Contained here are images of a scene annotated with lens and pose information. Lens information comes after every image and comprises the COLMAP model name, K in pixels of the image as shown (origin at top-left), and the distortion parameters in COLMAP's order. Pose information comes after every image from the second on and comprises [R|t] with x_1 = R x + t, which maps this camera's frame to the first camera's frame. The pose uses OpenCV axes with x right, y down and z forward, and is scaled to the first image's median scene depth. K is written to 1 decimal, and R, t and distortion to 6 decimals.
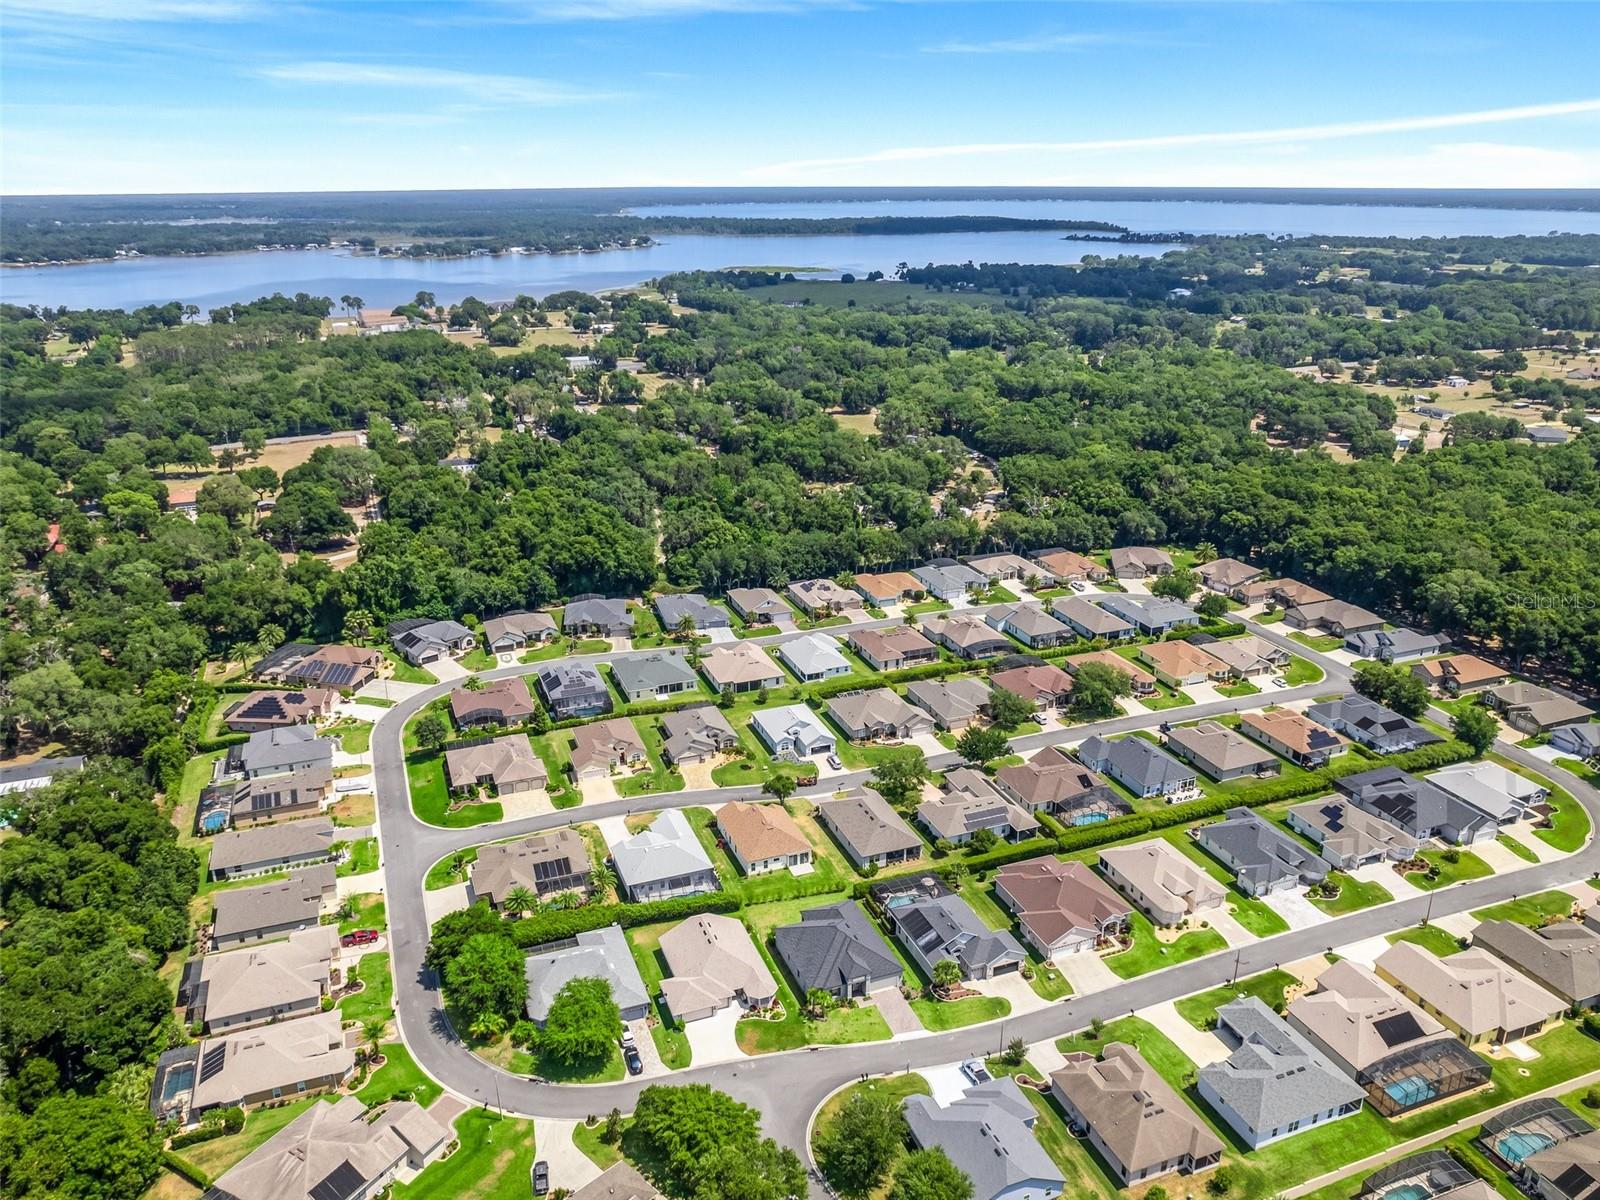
lens RADIAL K [[1225.4, 0, 800.0], [0, 1225.4, 600.0], [0, 0, 1]] dist [-0.039543, 0.001717]
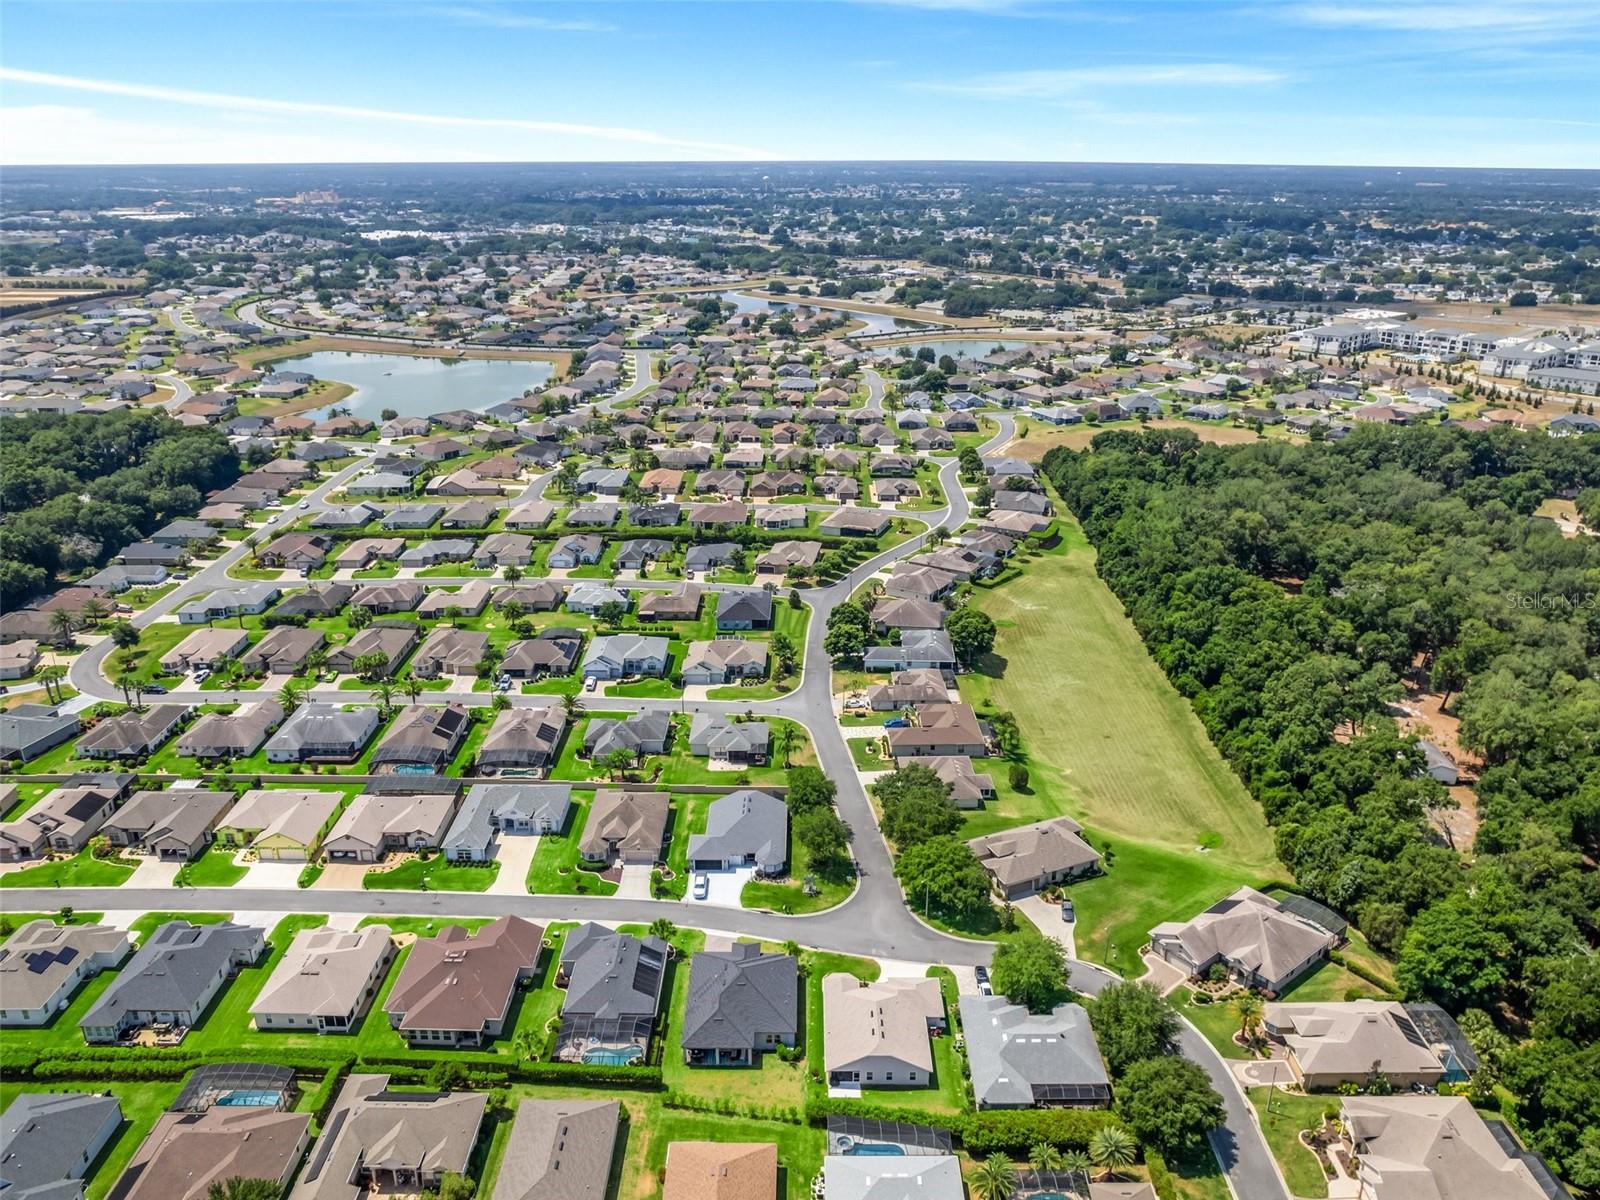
lens RADIAL K [[1225.4, 0, 800.0], [0, 1225.4, 600.0], [0, 0, 1]] dist [-0.039543, 0.001717]
pose [[-0.929551, -0.129576, 0.345174, -0.289260], [0.135012, 0.751549, 0.645714, -0.517408], [-0.343084, 0.646826, -0.681108, 1.457204]]
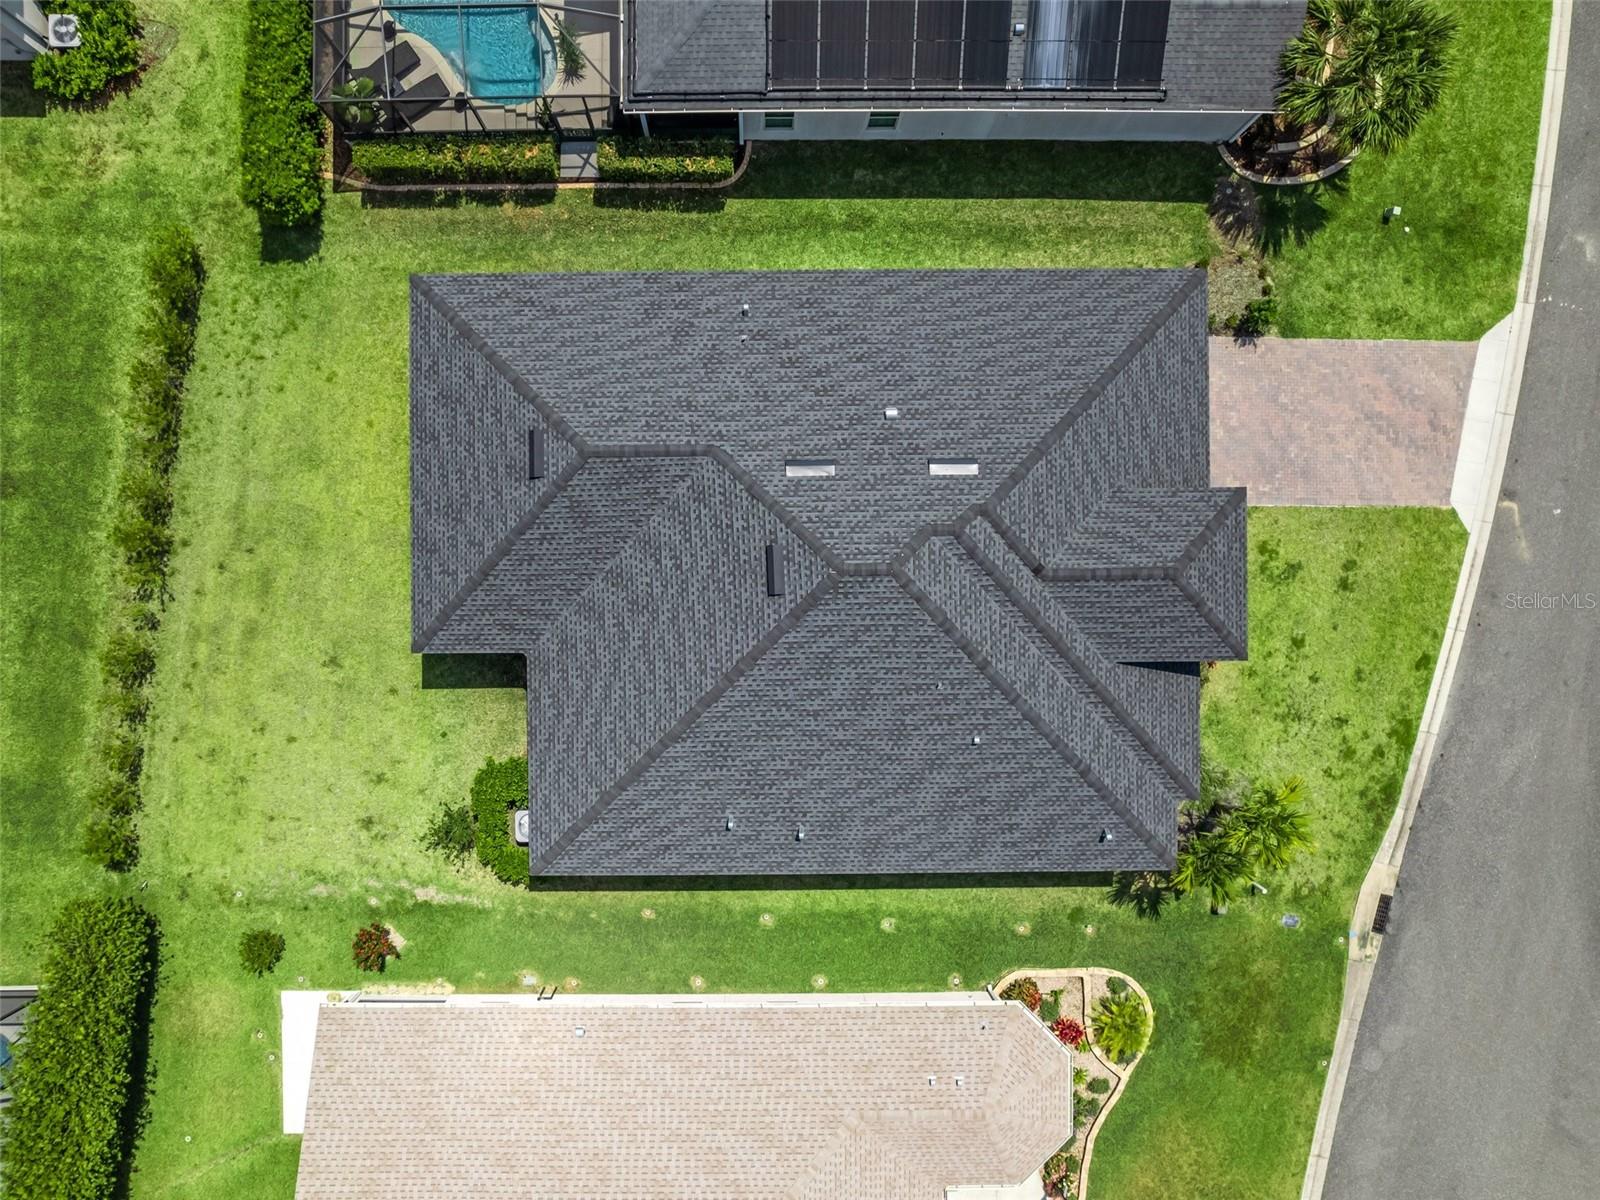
lens RADIAL K [[1225.4, 0, 750.5], [0, 1225.4, 594.2], [0, 0, 1]] dist [-0.081640, 0.082190]
pose [[0.355492, -0.934679, -0.000473, 0.023116], [0.338775, 0.128377, 0.932068, 0.135023], [-0.871124, -0.331503, 0.362283, 0.986677]]
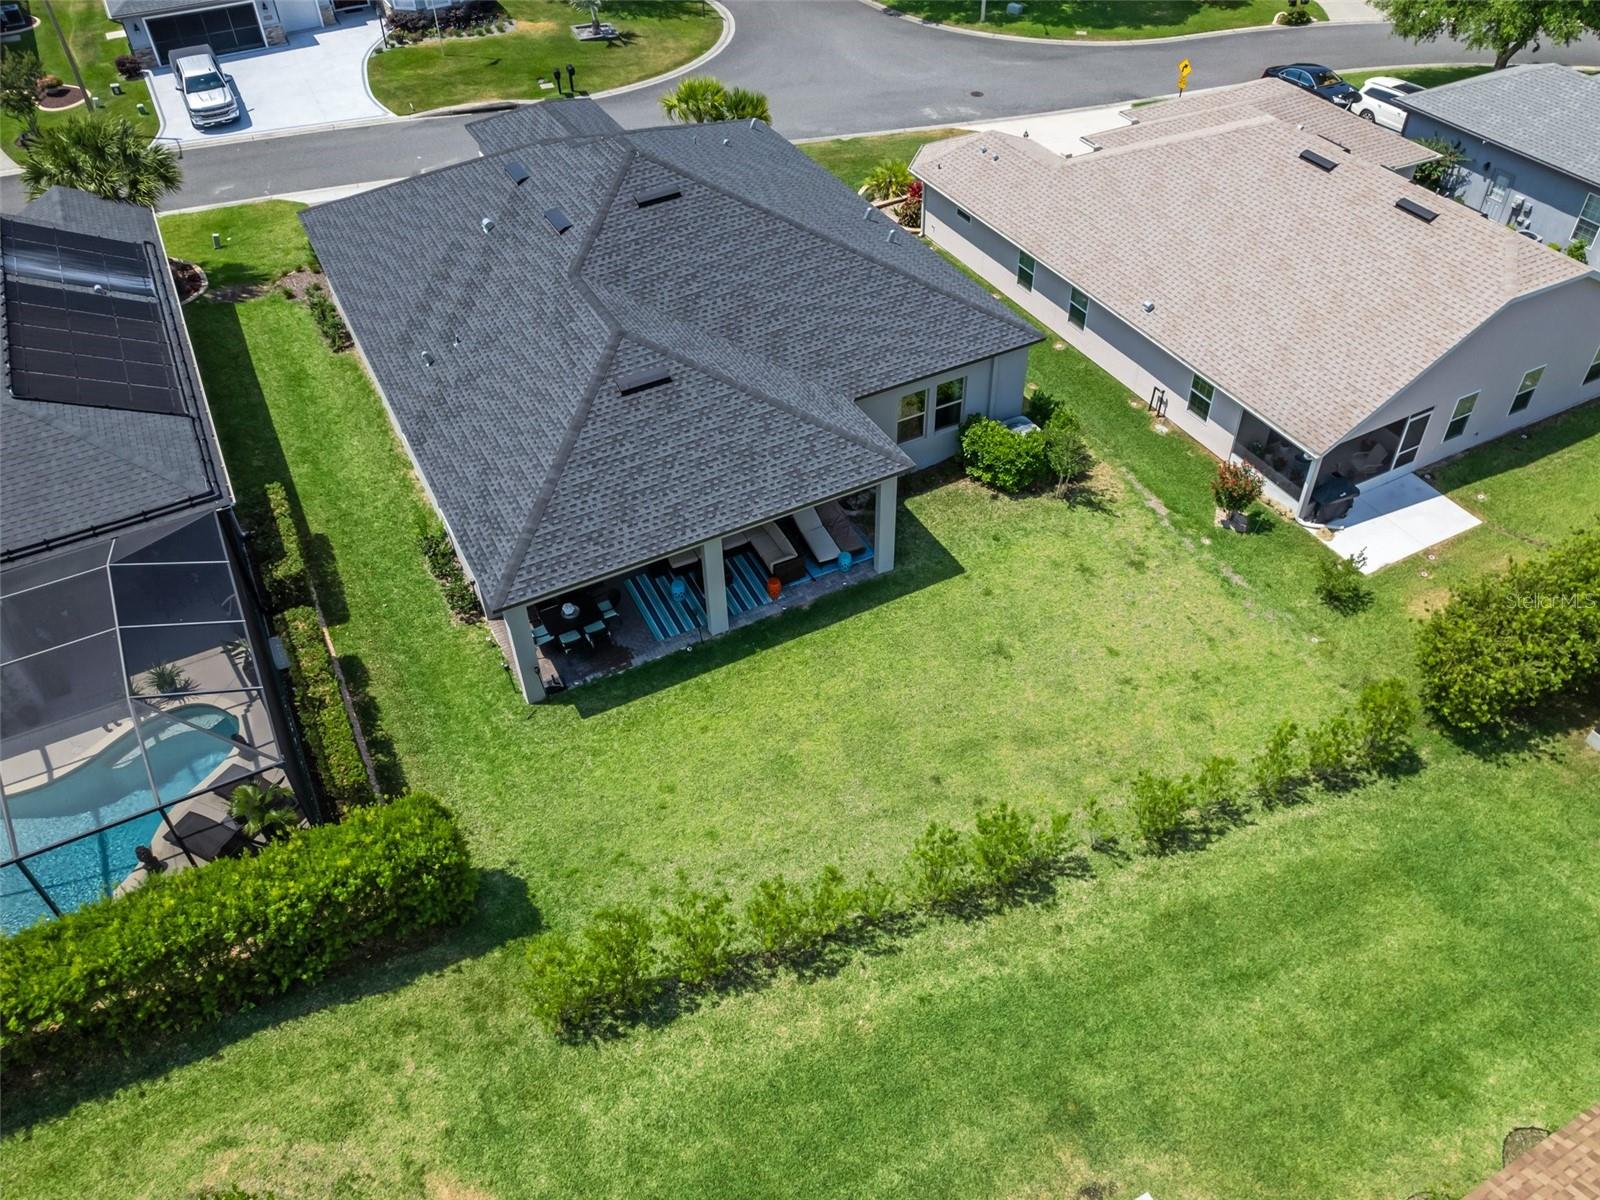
lens RADIAL K [[1225.4, 0, 800.0], [0, 1225.4, 600.0], [0, 0, 1]] dist [-0.039543, 0.001717]
pose [[-0.993384, 0.095364, -0.063988, 0.023470], [-0.015767, 0.438660, 0.898515, 0.152671], [0.113755, 0.893579, -0.434254, 1.160377]]
